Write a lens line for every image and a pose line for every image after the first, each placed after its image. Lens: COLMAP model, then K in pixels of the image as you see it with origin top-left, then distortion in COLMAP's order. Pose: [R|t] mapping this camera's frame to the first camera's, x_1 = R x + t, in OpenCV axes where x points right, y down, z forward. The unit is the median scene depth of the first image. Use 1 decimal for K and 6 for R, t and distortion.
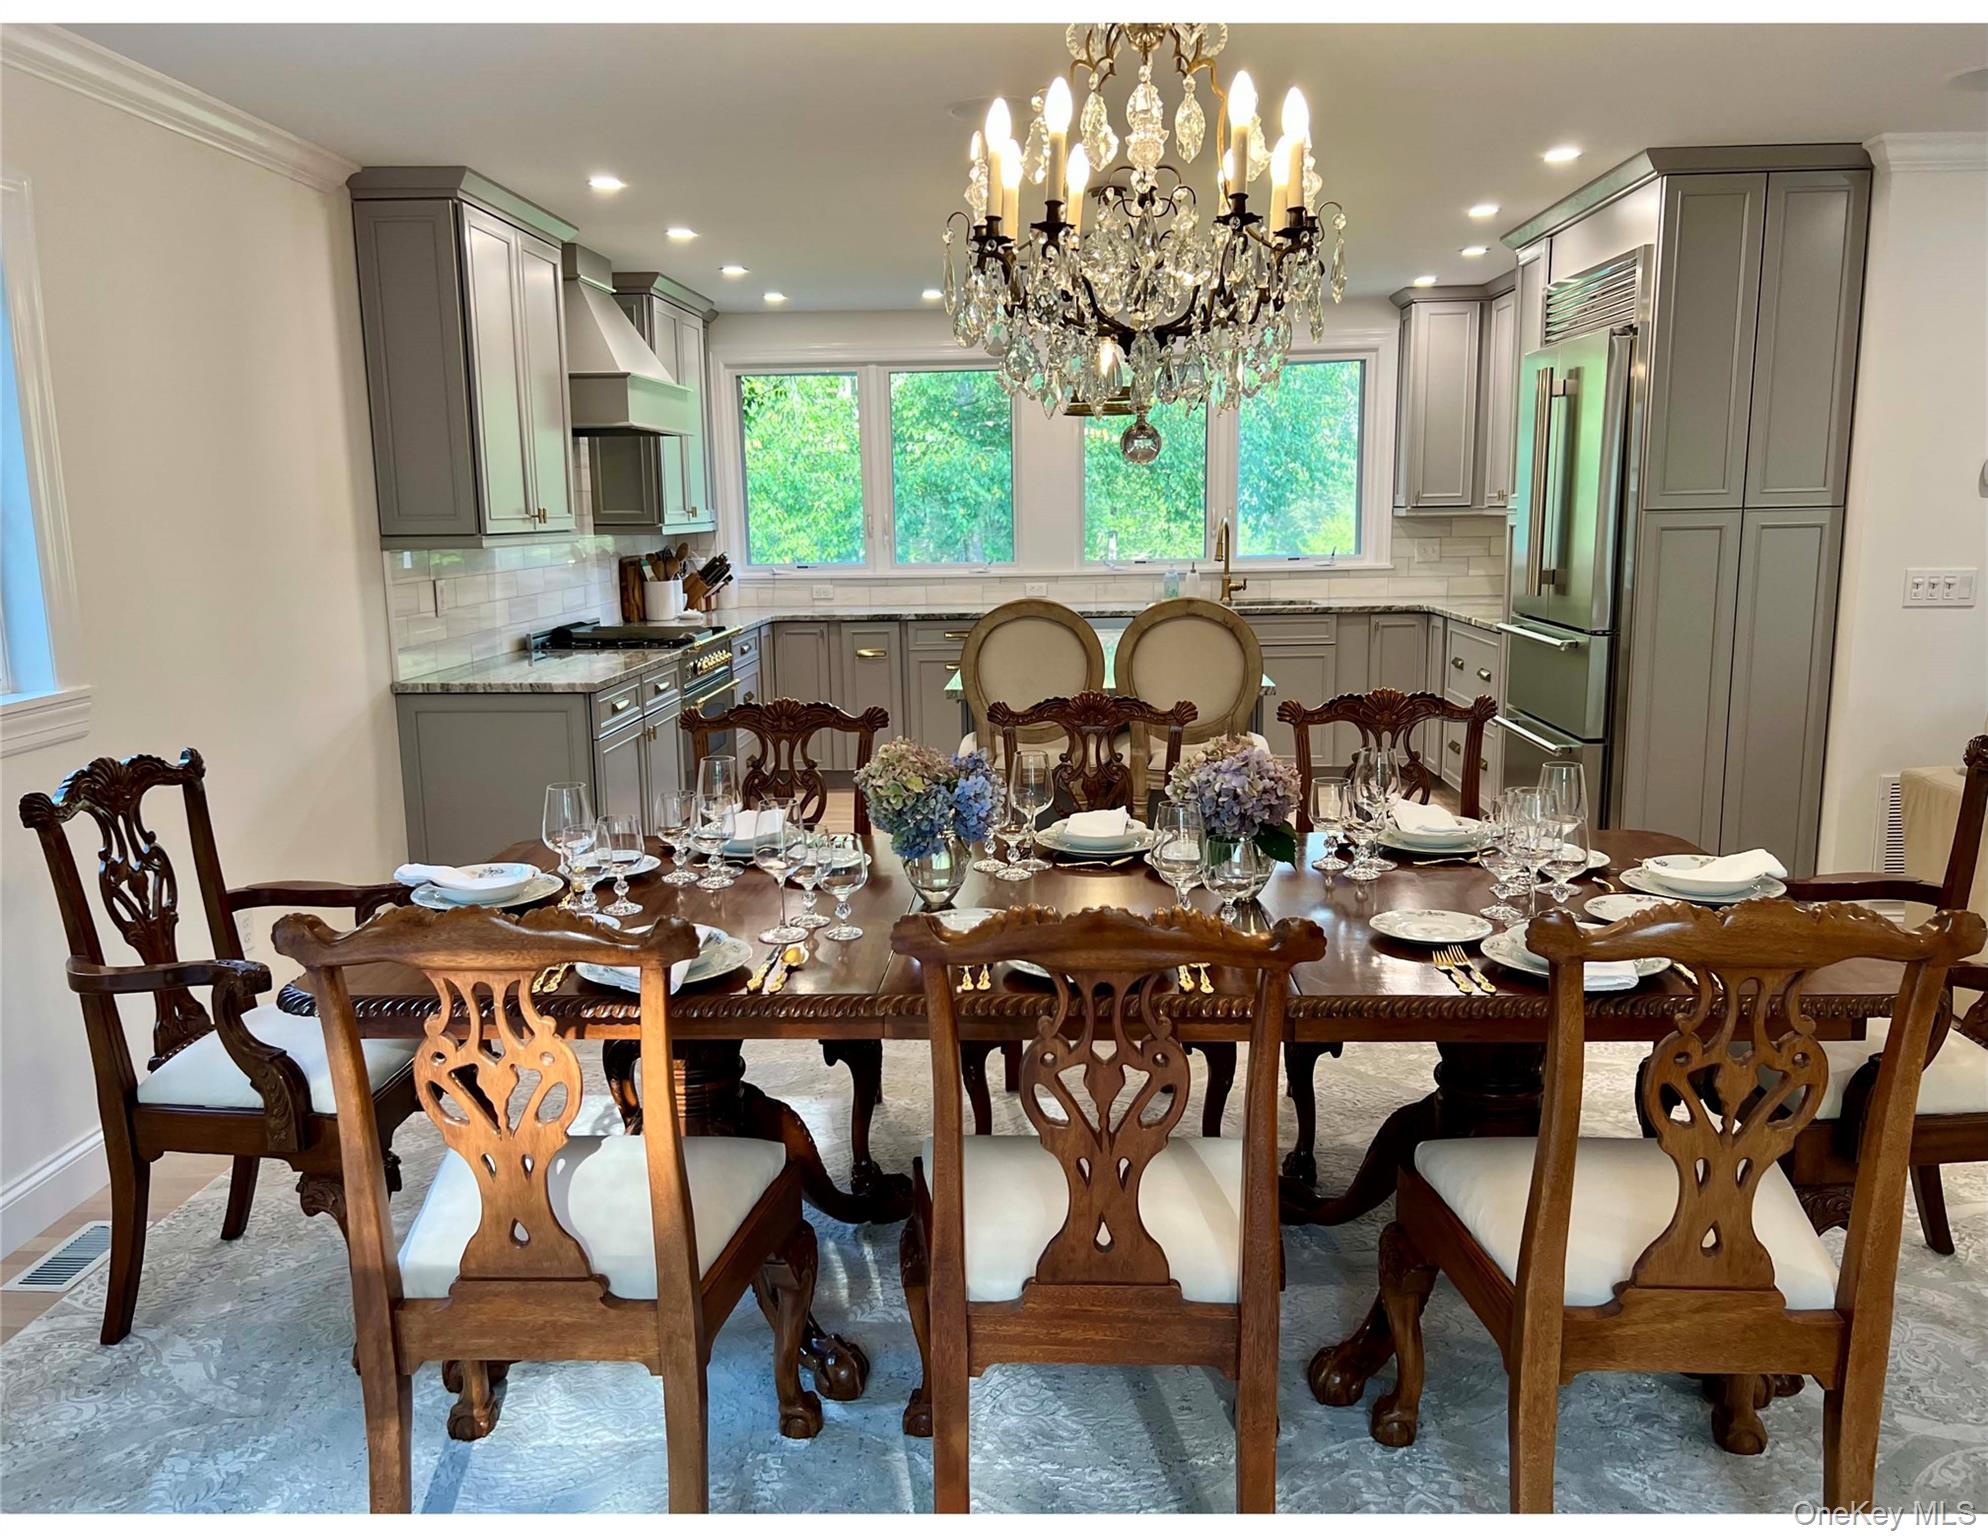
lens RADIAL K [[1540.3, 0, 994.0], [0, 1540.3, 768.0], [0, 0, 1]] dist [0.190499, -0.000366]
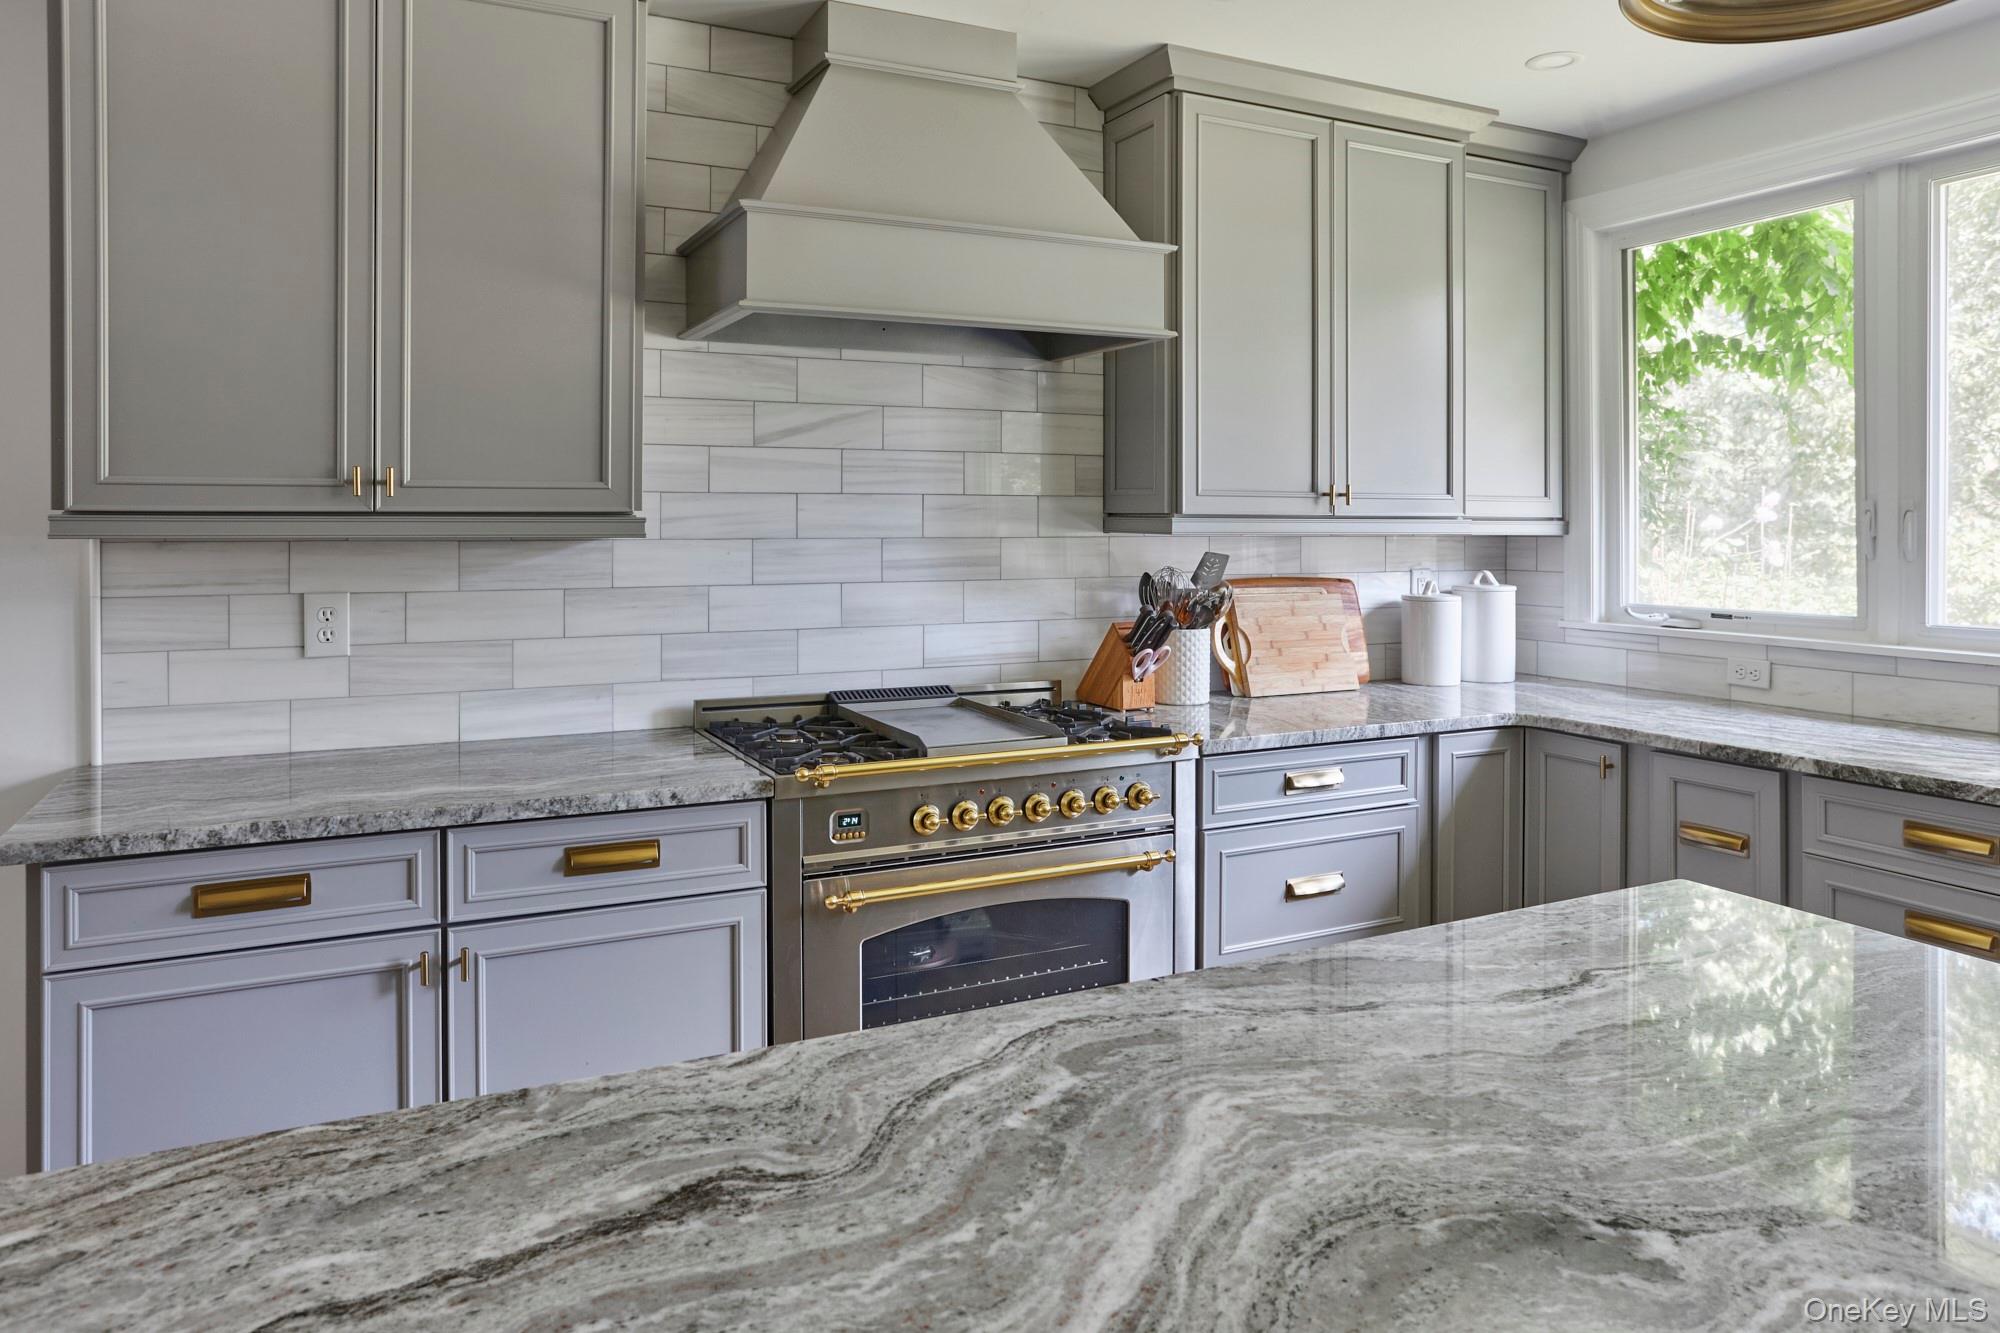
lens RADIAL K [[1388.2, 0, 998.5], [0, 1388.2, 515.9], [0, 0, 1]] dist [-0.014643, 0.003599]
pose [[0.518569, 0.020525, -0.854790, 0.137684], [-0.161153, 0.984141, -0.074134, -0.103487], [0.839712, 0.176196, 0.513652, 0.659850]]
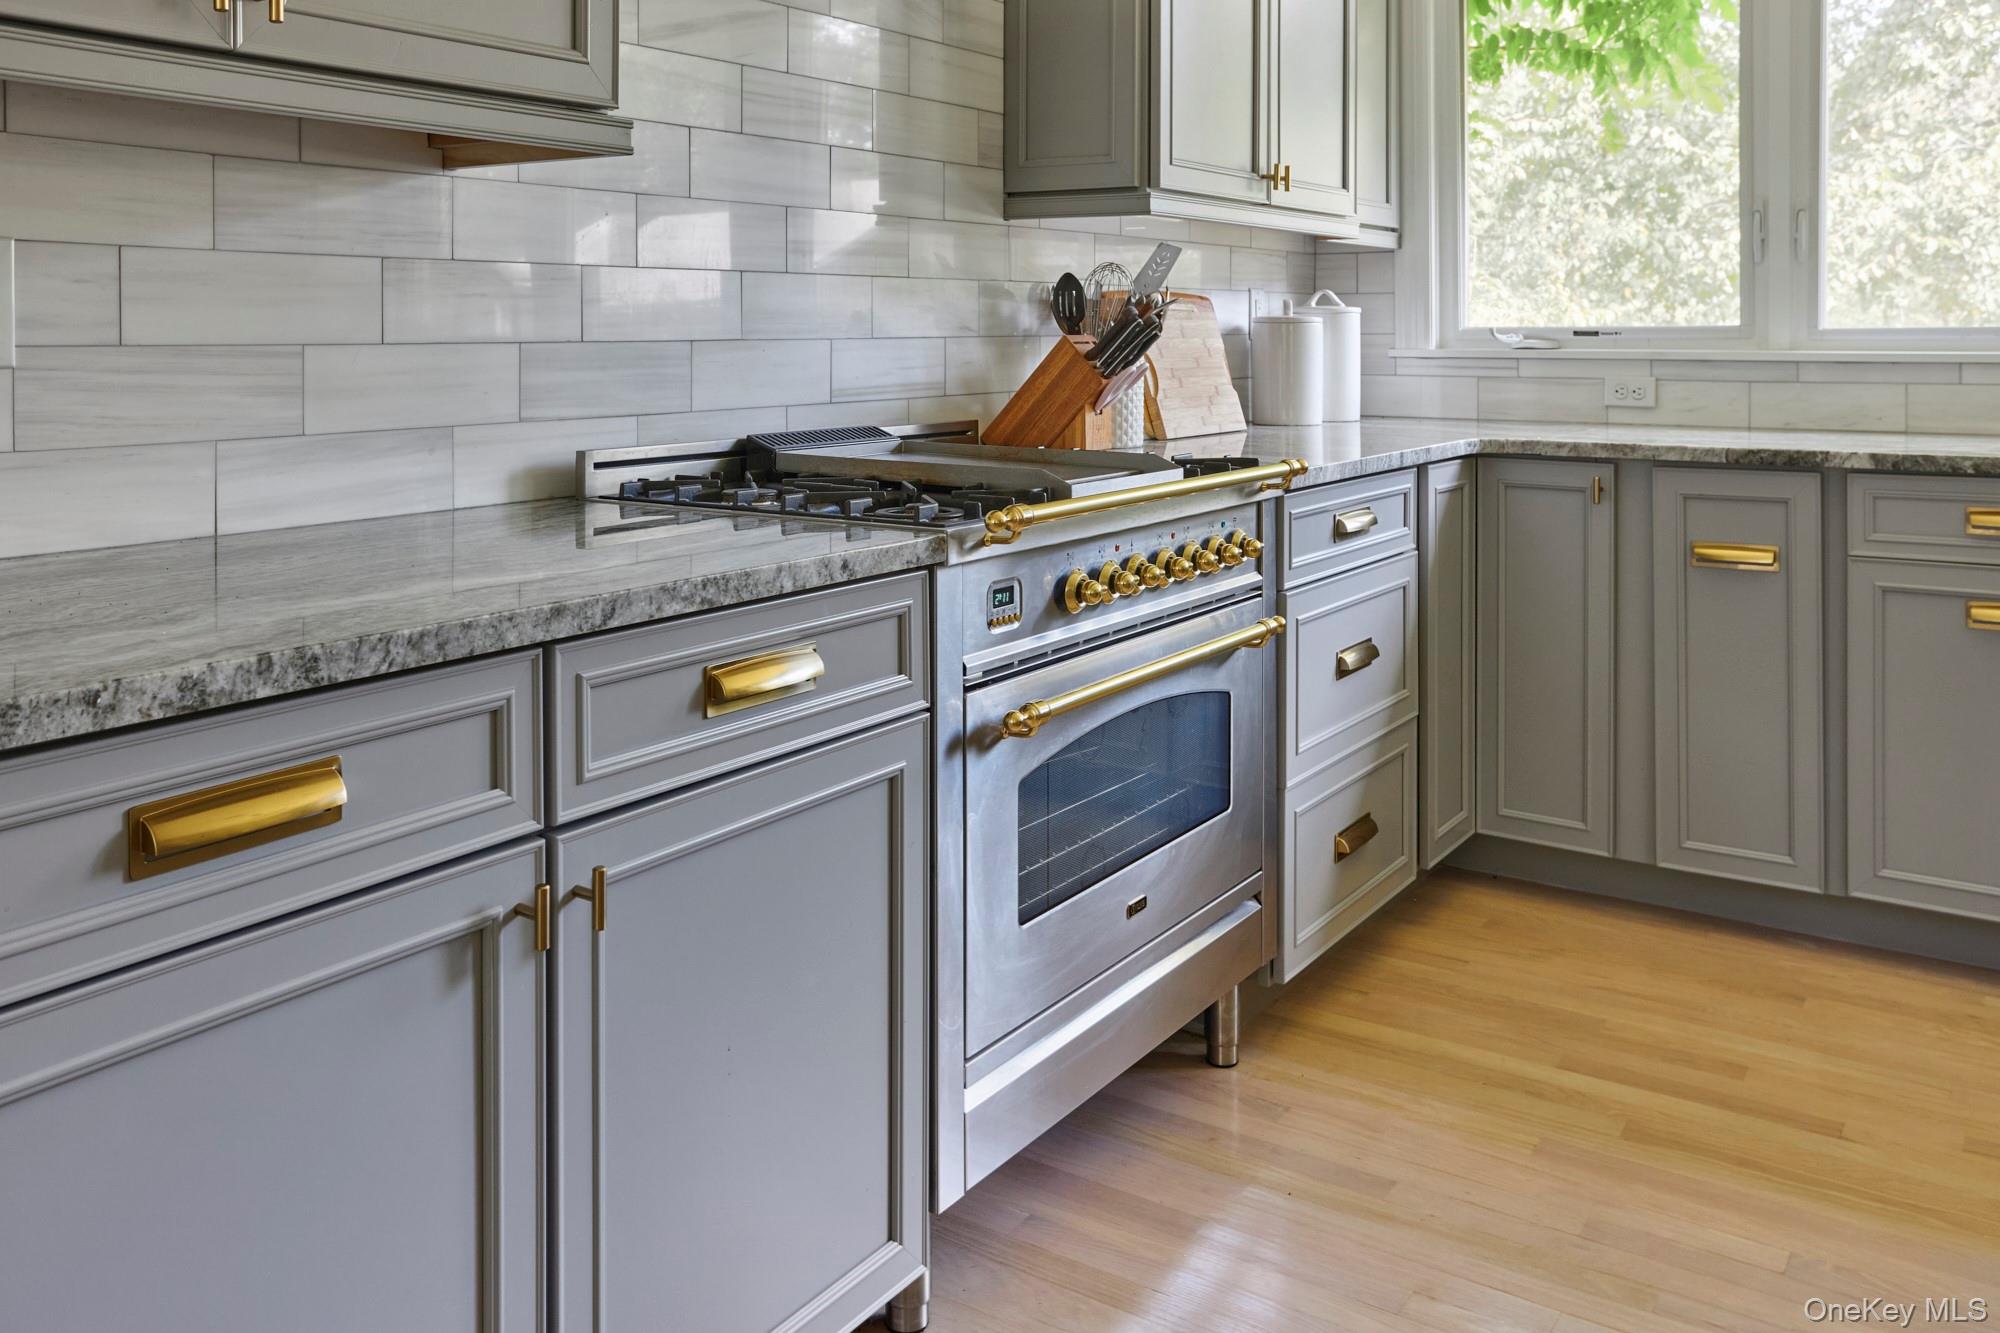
lens RADIAL K [[1698.4, 0, 1060.7], [0, 1698.4, 328.7], [0, 0, 1]] dist [0.010347, -0.003218]
pose [[0.877772, 0.019268, -0.478691, -0.028768], [-0.098278, 0.985183, -0.140557, -0.056201], [0.468890, 0.170422, 0.866659, 0.584468]]
